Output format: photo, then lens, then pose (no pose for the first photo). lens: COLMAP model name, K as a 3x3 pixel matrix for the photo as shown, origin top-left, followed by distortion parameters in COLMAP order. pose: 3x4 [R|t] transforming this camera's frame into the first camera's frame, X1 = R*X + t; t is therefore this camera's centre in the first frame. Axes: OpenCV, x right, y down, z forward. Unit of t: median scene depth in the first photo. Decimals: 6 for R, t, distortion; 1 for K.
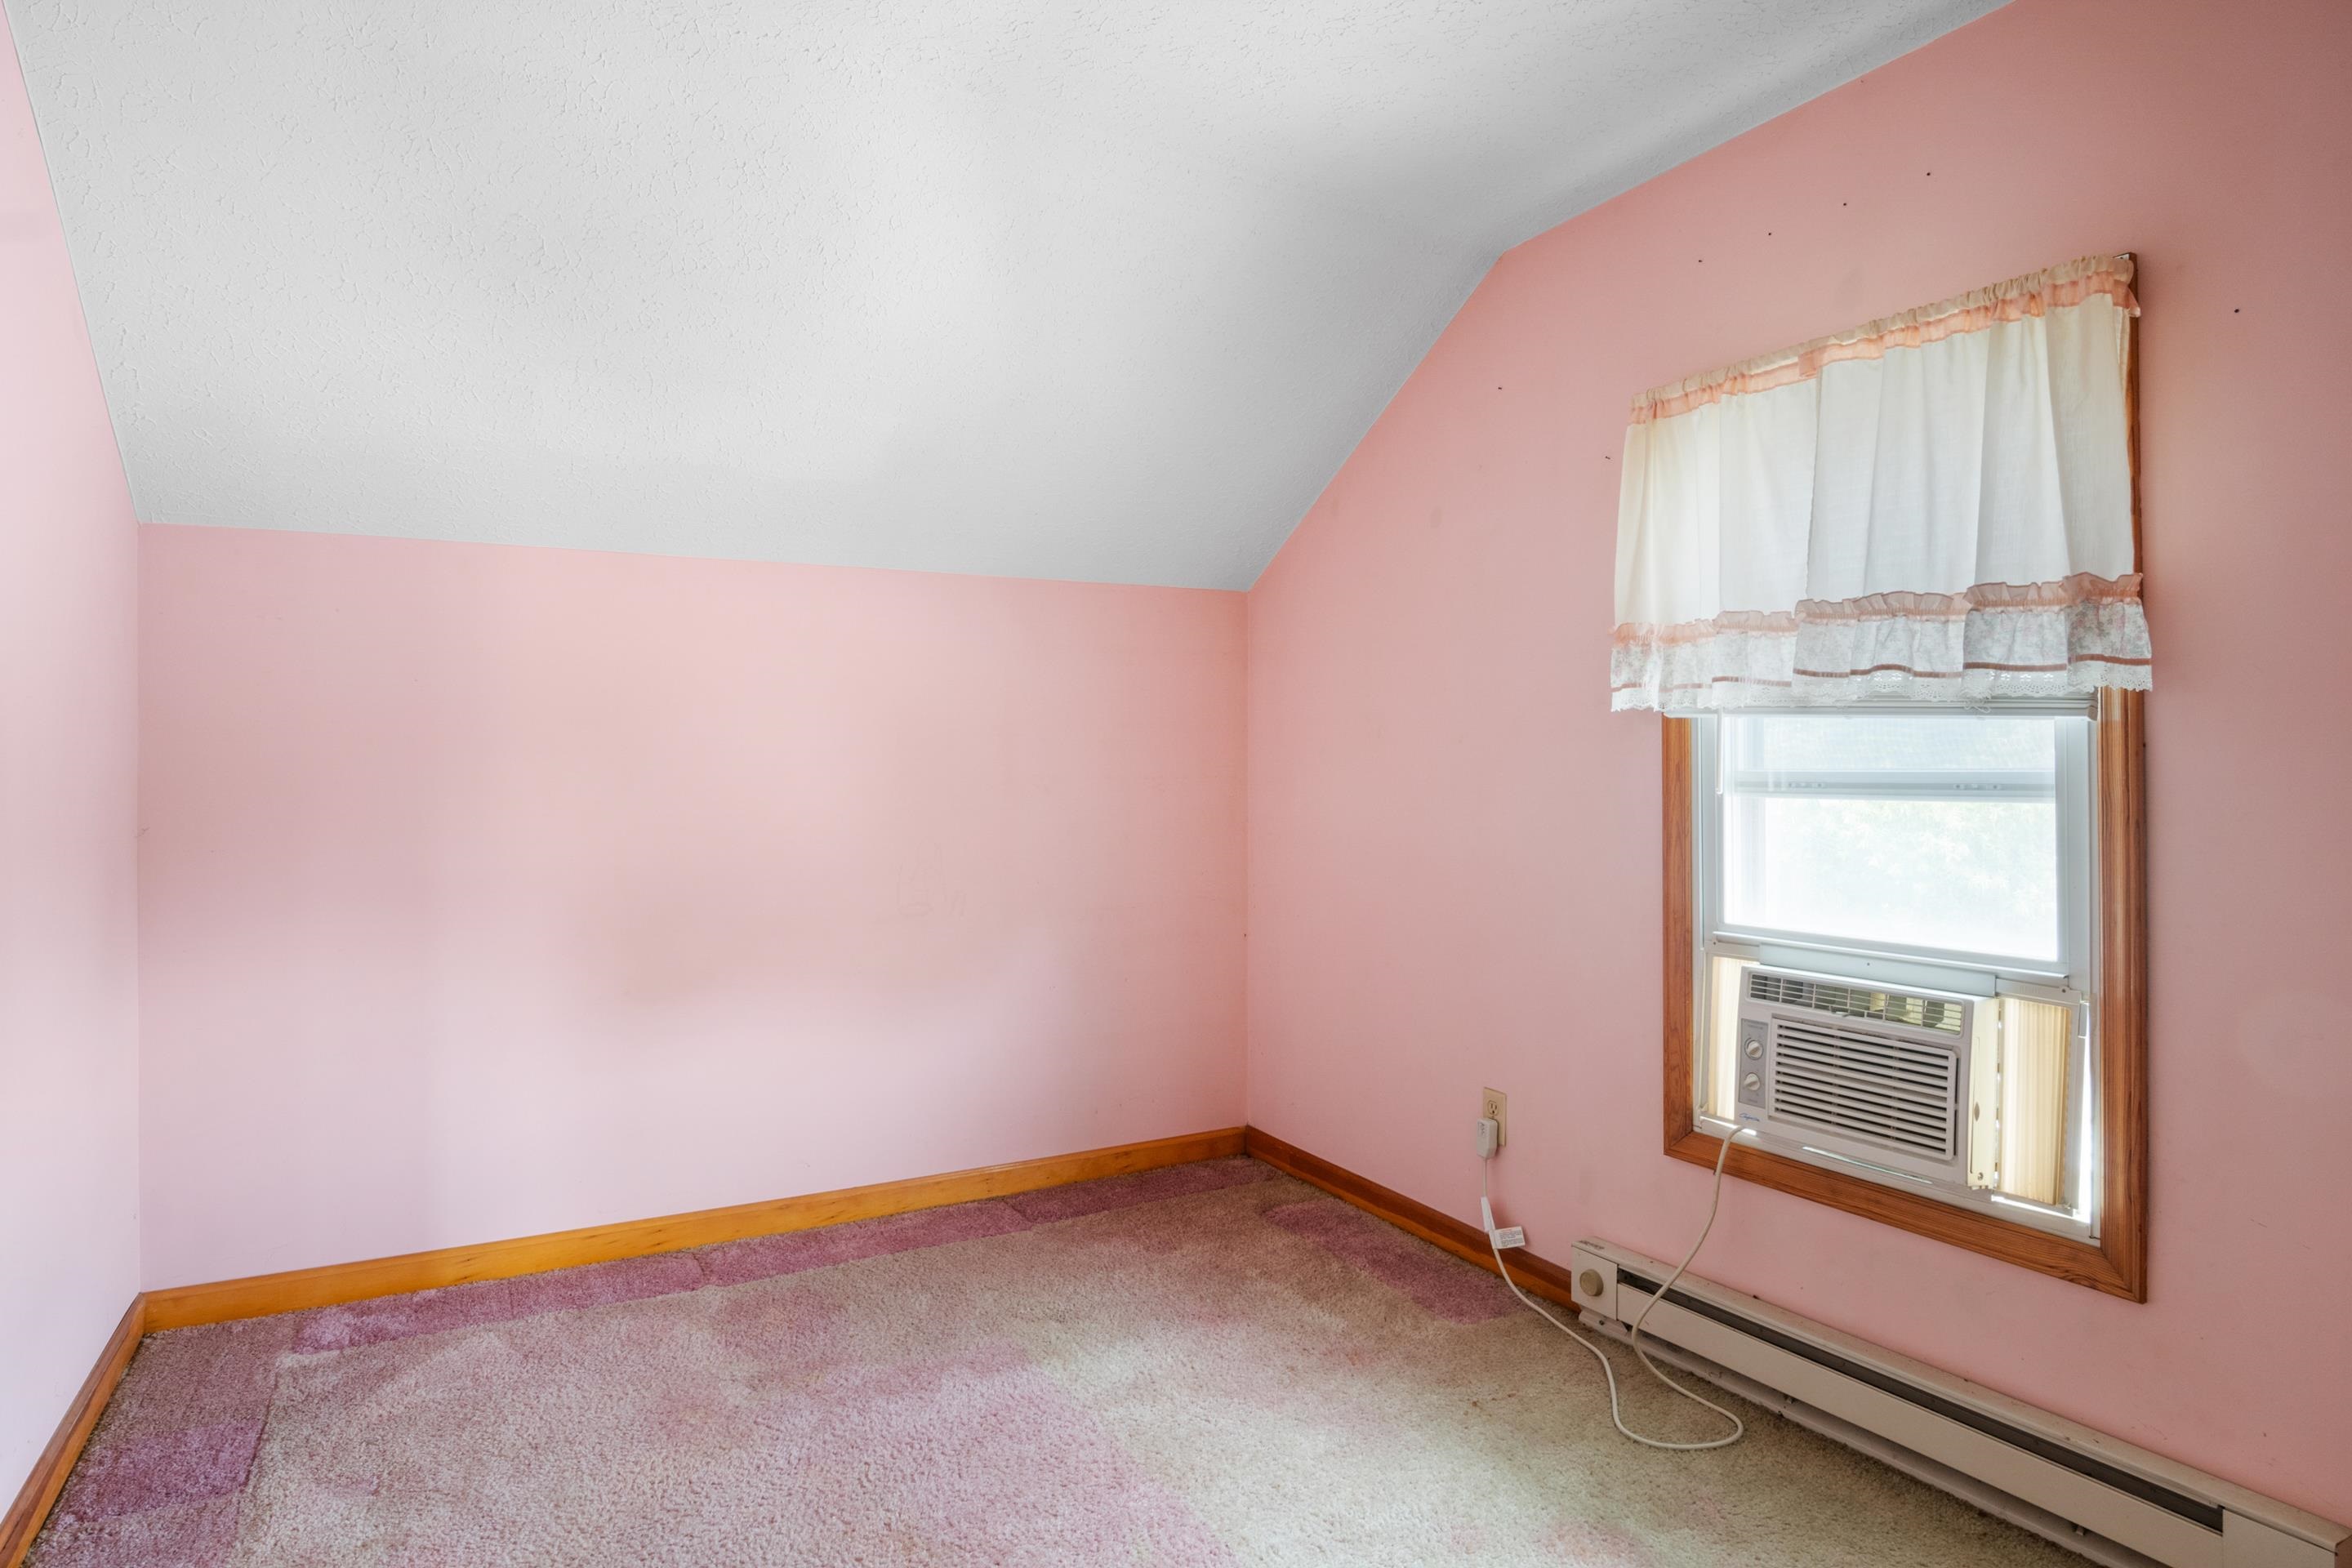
lens RADIAL K [[1345.2, 0, 1169.6], [0, 1345.2, 762.8], [0, 0, 1]] dist [0.000227, 0.000026]
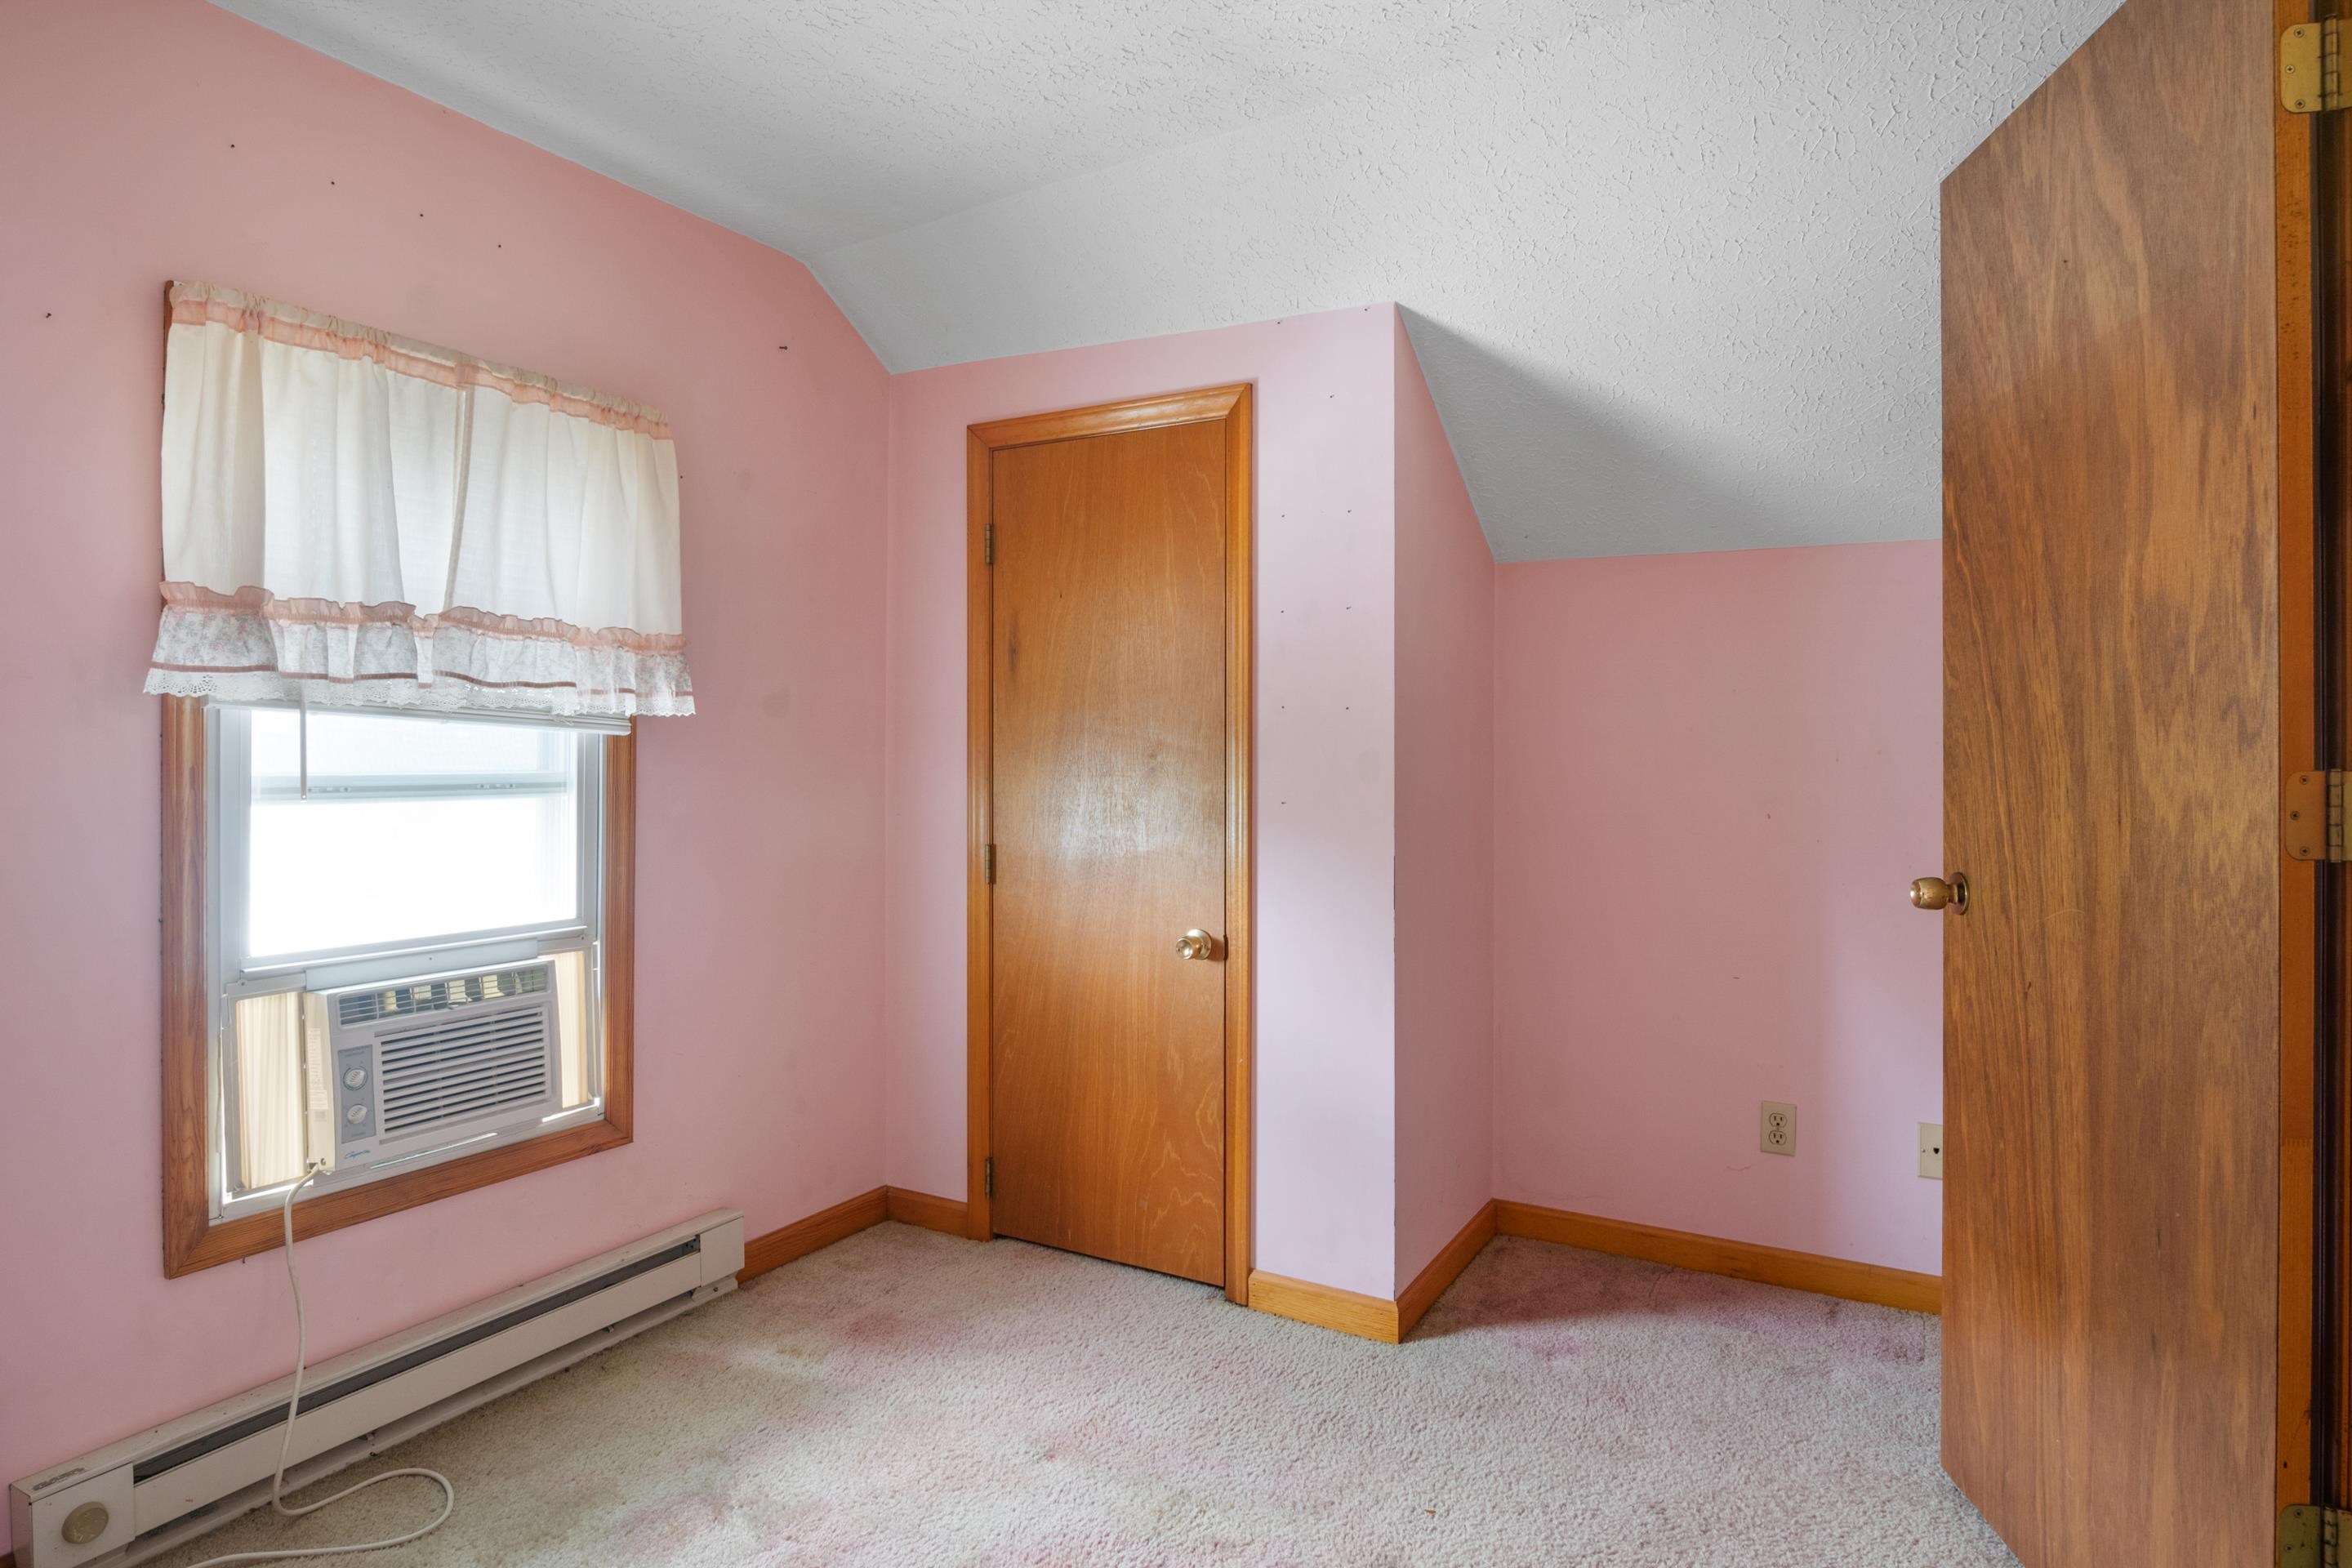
lens RADIAL K [[1345.2, 0, 1169.6], [0, 1345.2, 762.8], [0, 0, 1]] dist [0.000227, 0.000026]
pose [[-0.528721, -0.005663, 0.848777, -0.660754], [-0.006763, 0.999974, 0.002459, -0.008521], [-0.848768, -0.004440, -0.528746, 1.056265]]
